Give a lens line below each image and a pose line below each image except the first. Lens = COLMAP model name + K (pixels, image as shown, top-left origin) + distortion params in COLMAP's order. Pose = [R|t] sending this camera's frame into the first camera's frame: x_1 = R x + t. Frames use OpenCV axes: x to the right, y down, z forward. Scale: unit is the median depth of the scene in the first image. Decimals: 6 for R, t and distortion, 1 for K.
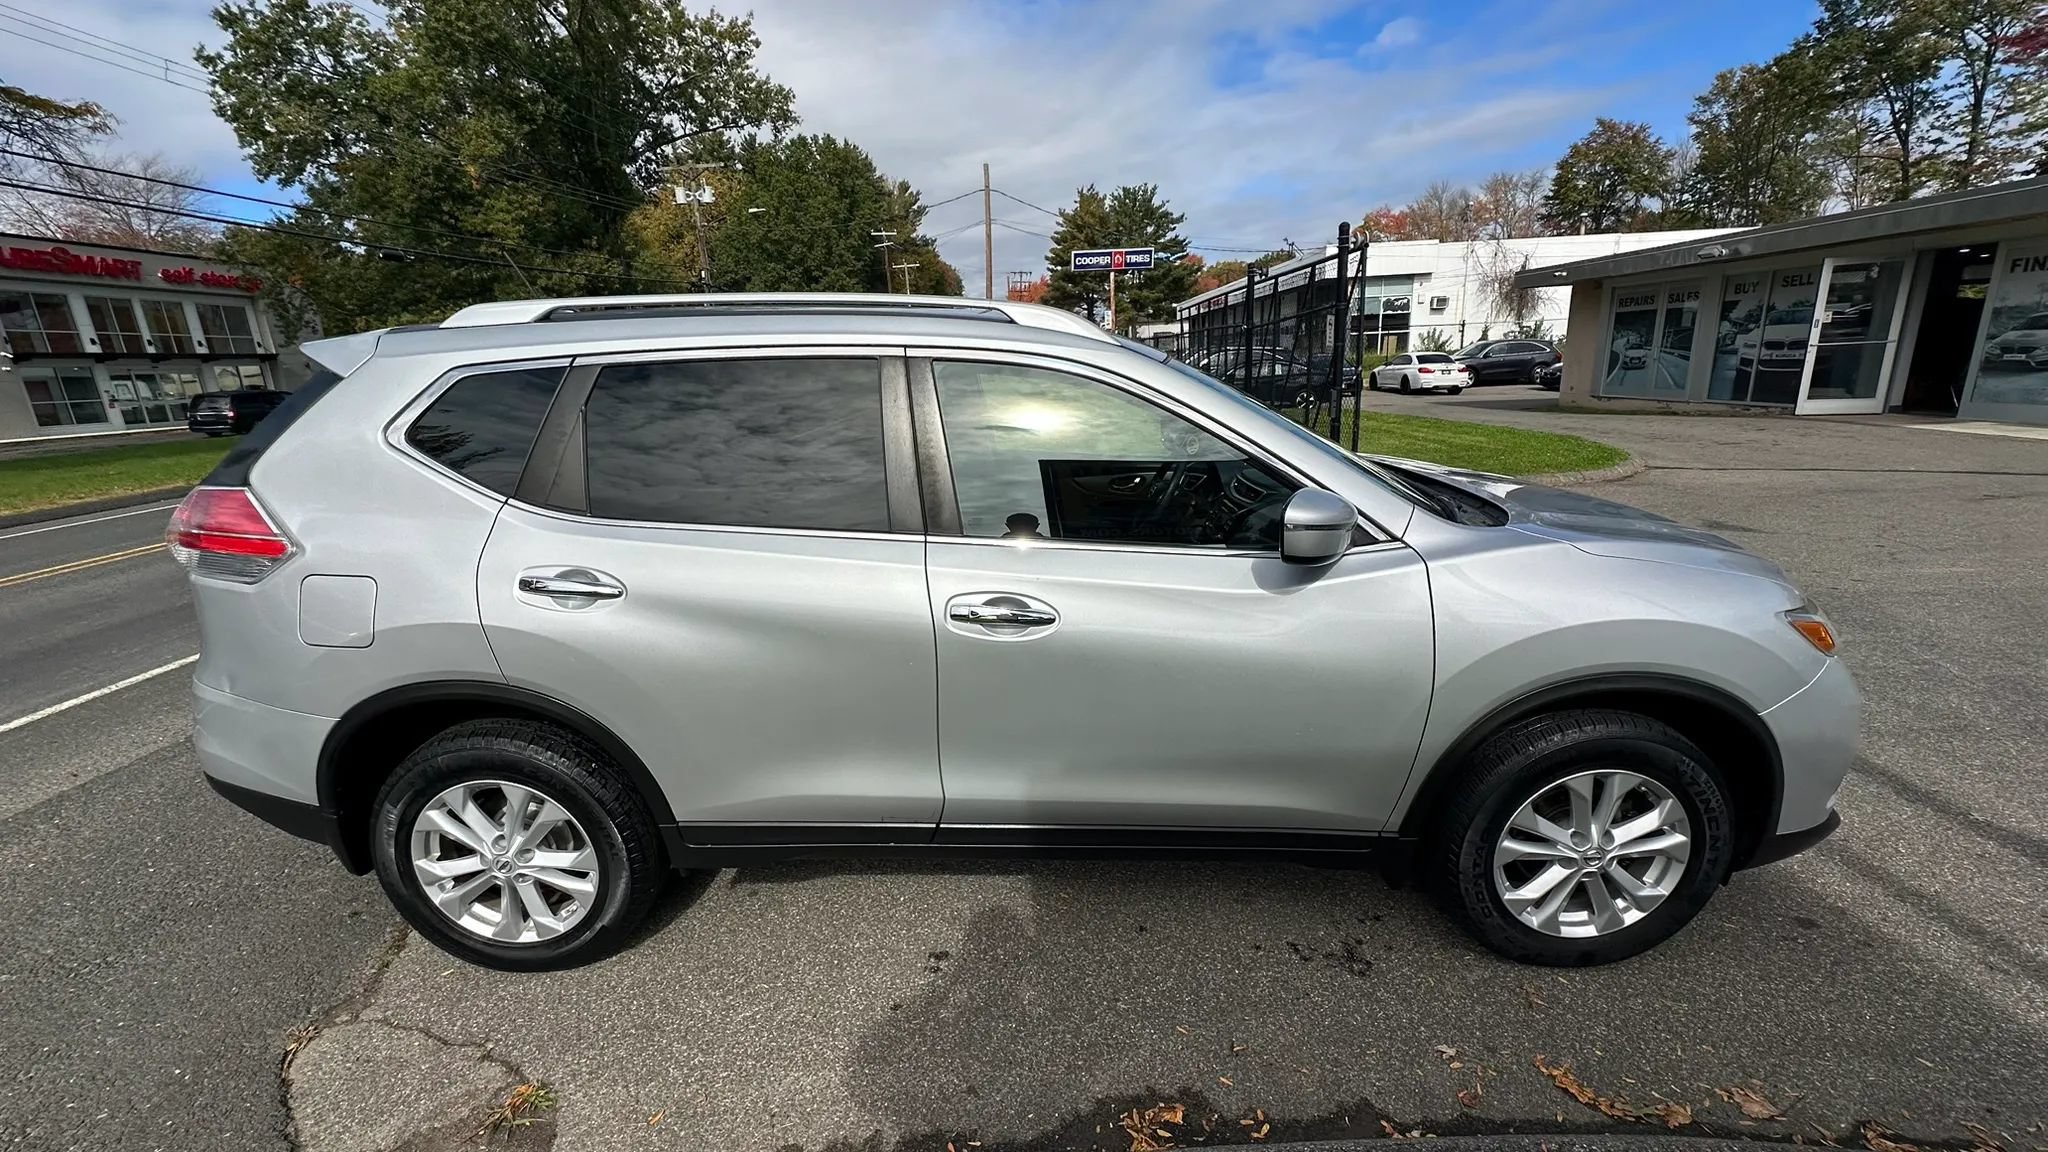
lens RADIAL K [[815.0, 0, 1016.9], [0, 815.0, 565.1], [0, 0, 1]] dist [-0.002773, 0.000745]
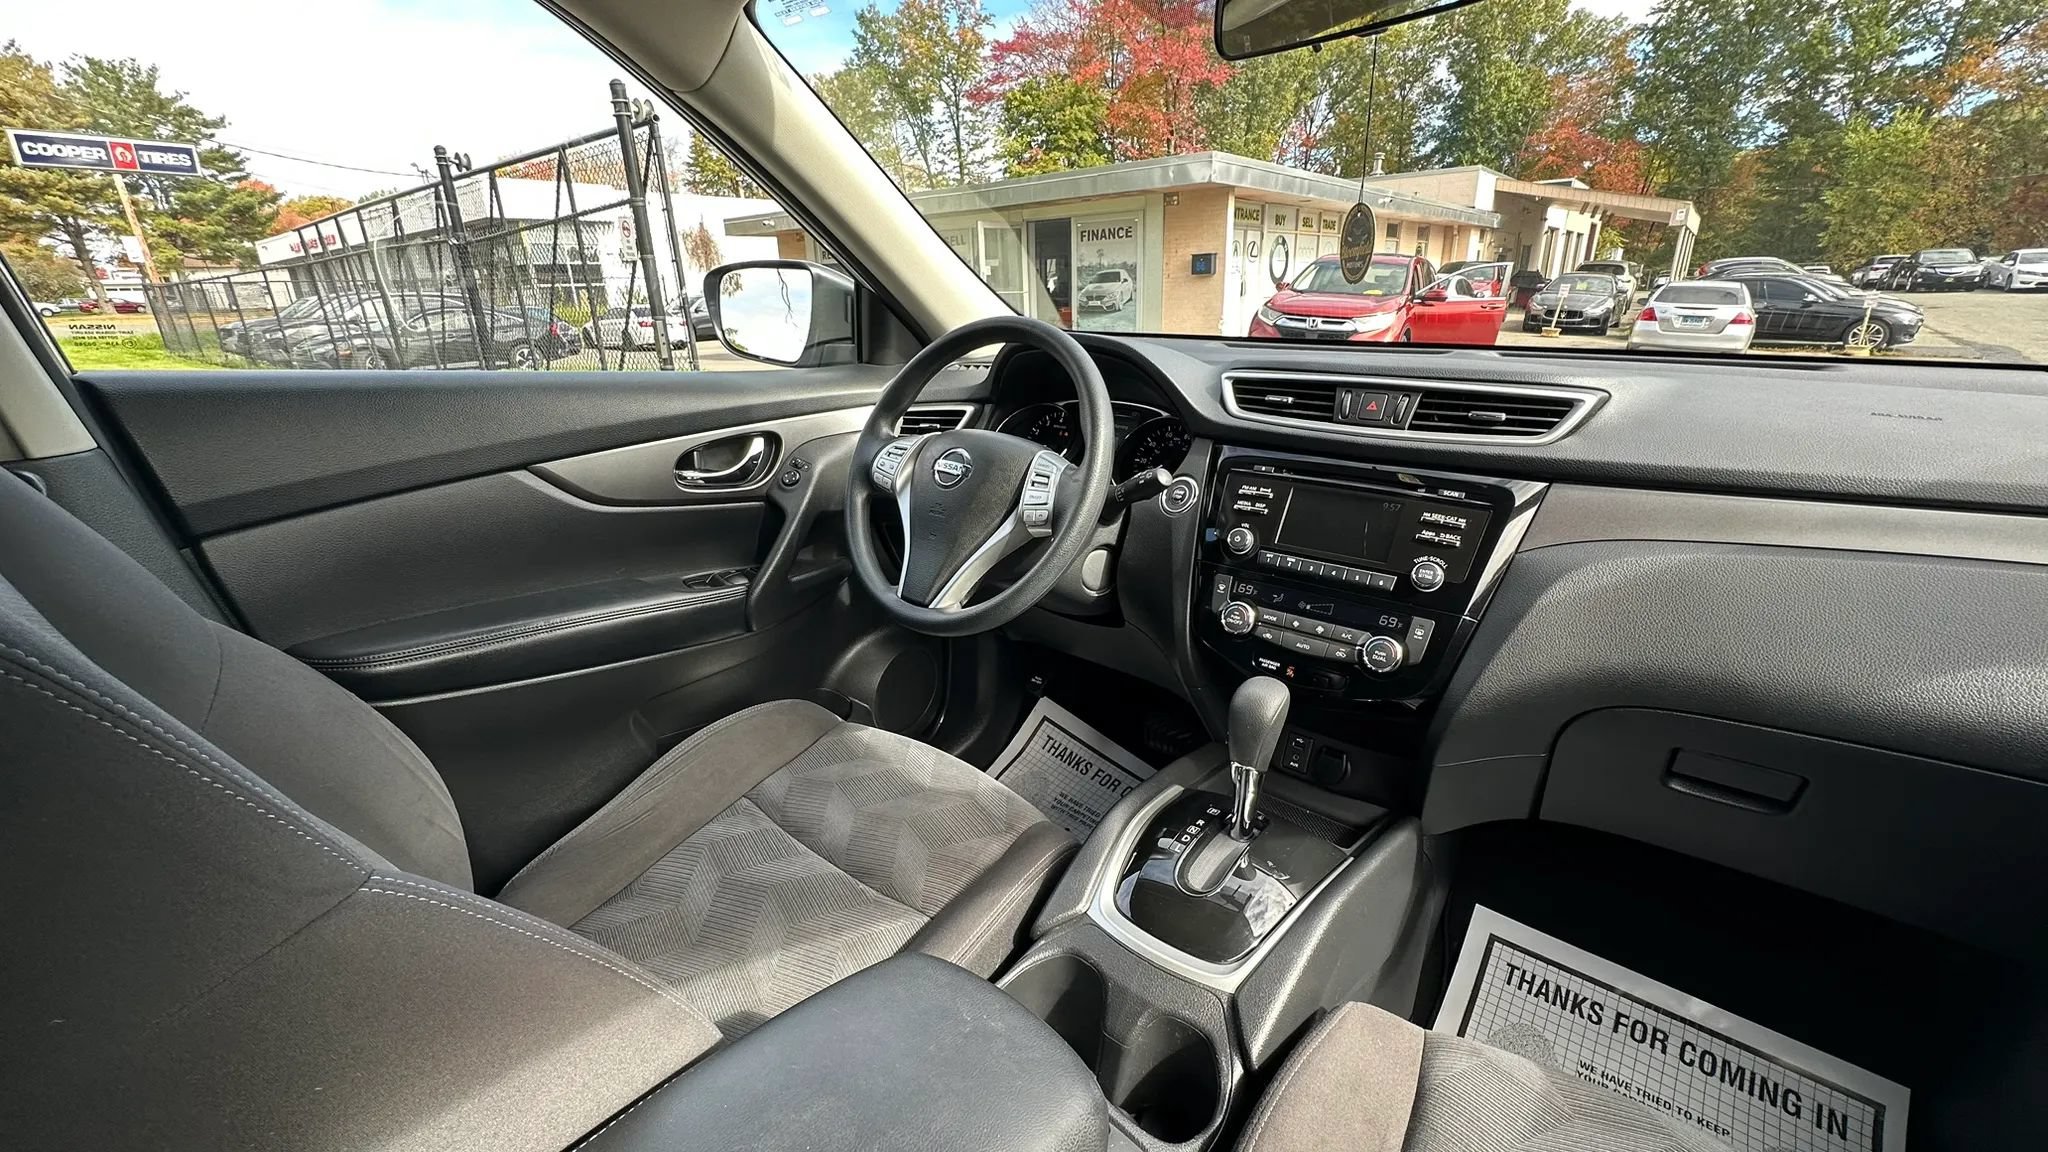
lens RADIAL K [[815.0, 0, 1024.2], [0, 815.0, 580.3], [0, 0, 1]] dist [-0.002773, 0.000745]
pose [[0.610985, -0.237427, 0.755199, -0.003713], [0.194985, 0.969710, 0.147117, -0.005568], [-0.767254, 0.057366, 0.638773, 0.052179]]
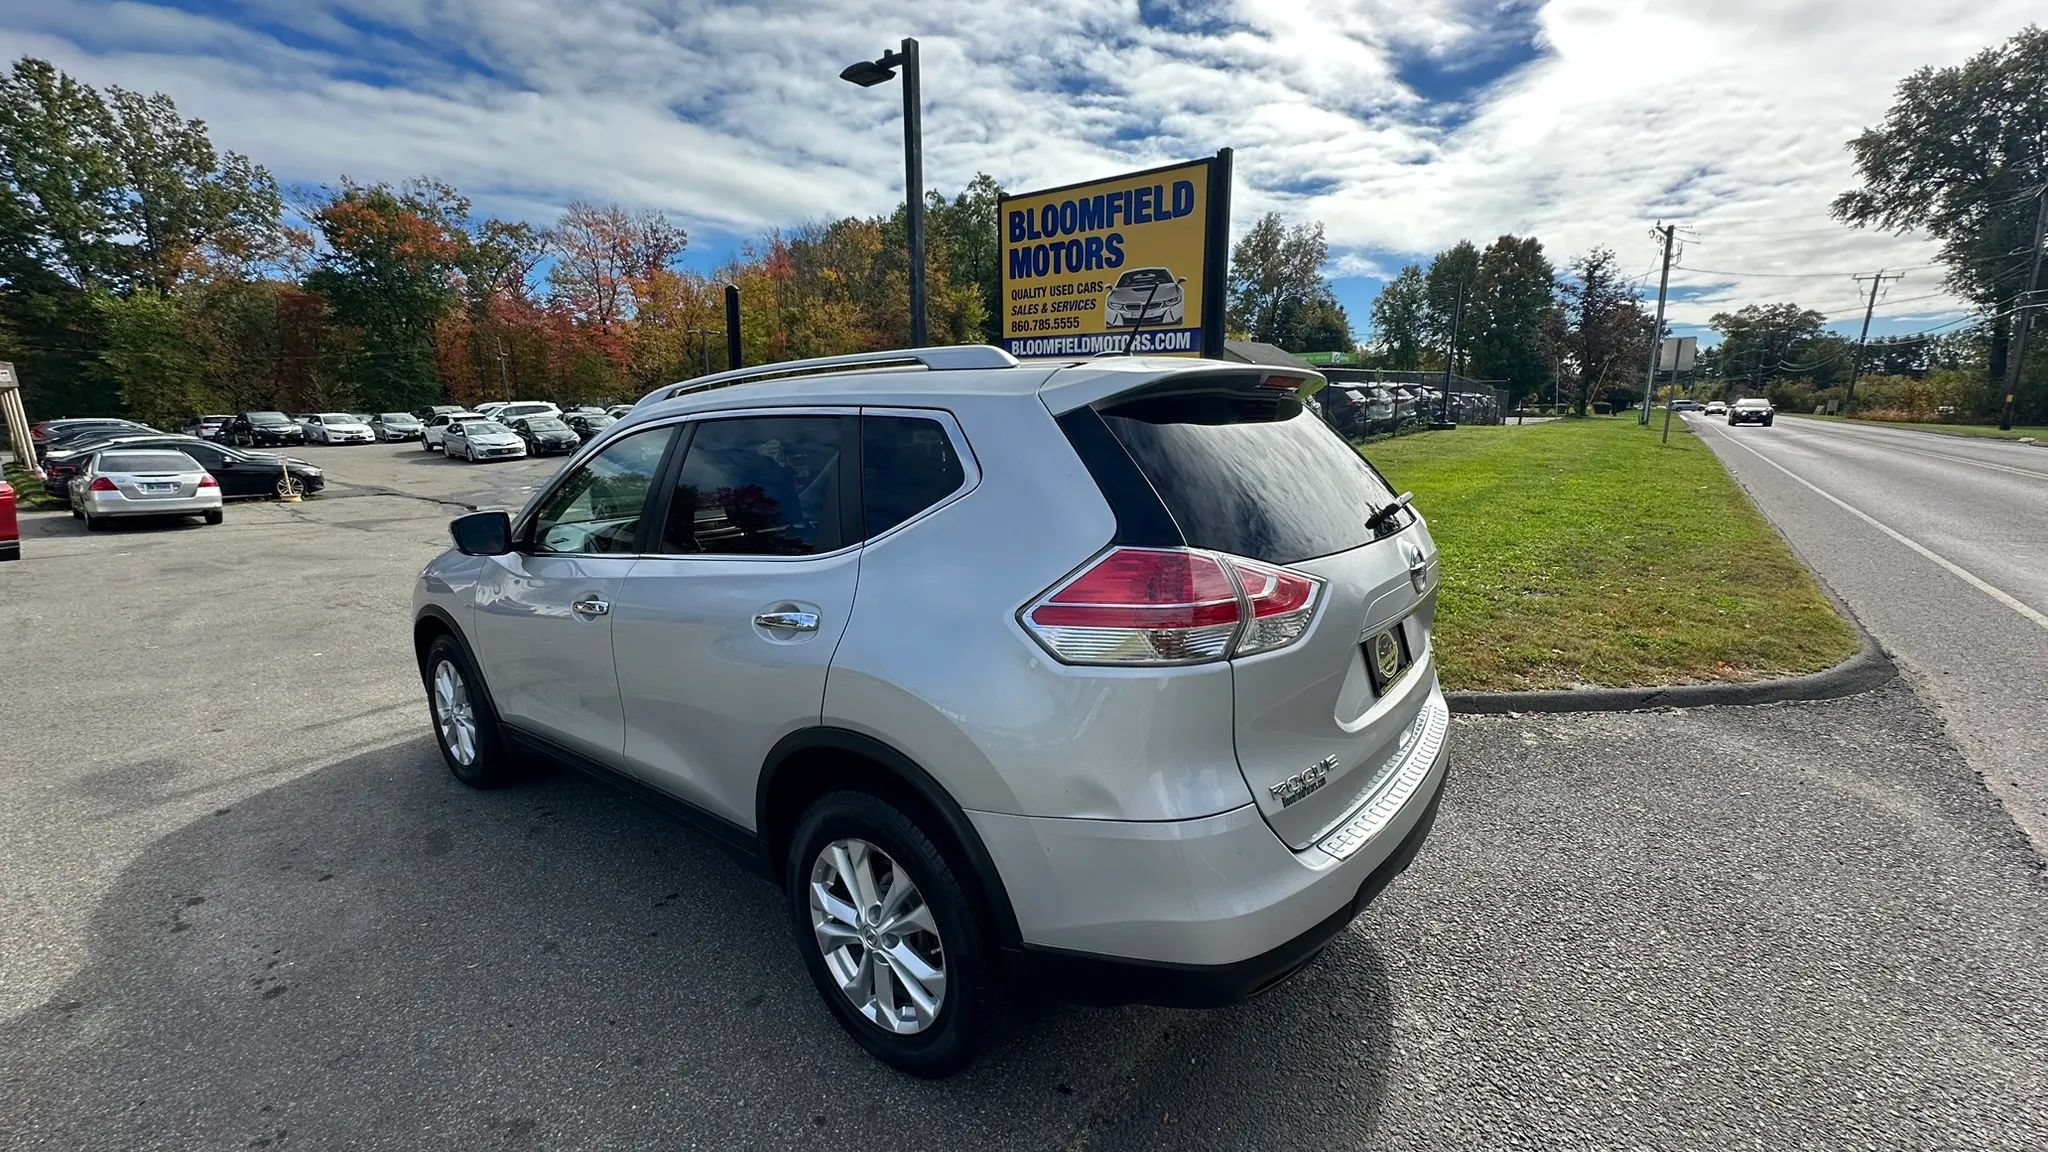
lens RADIAL K [[815.0, 0, 1025.2], [0, 815.0, 577.9], [0, 0, 1]] dist [-0.002773, 0.000745]
pose [[-0.800687, -0.066713, 0.595357, -0.057080], [0.202432, 0.905198, 0.373682, -0.023876], [-0.563845, 0.419722, -0.711275, 0.098500]]
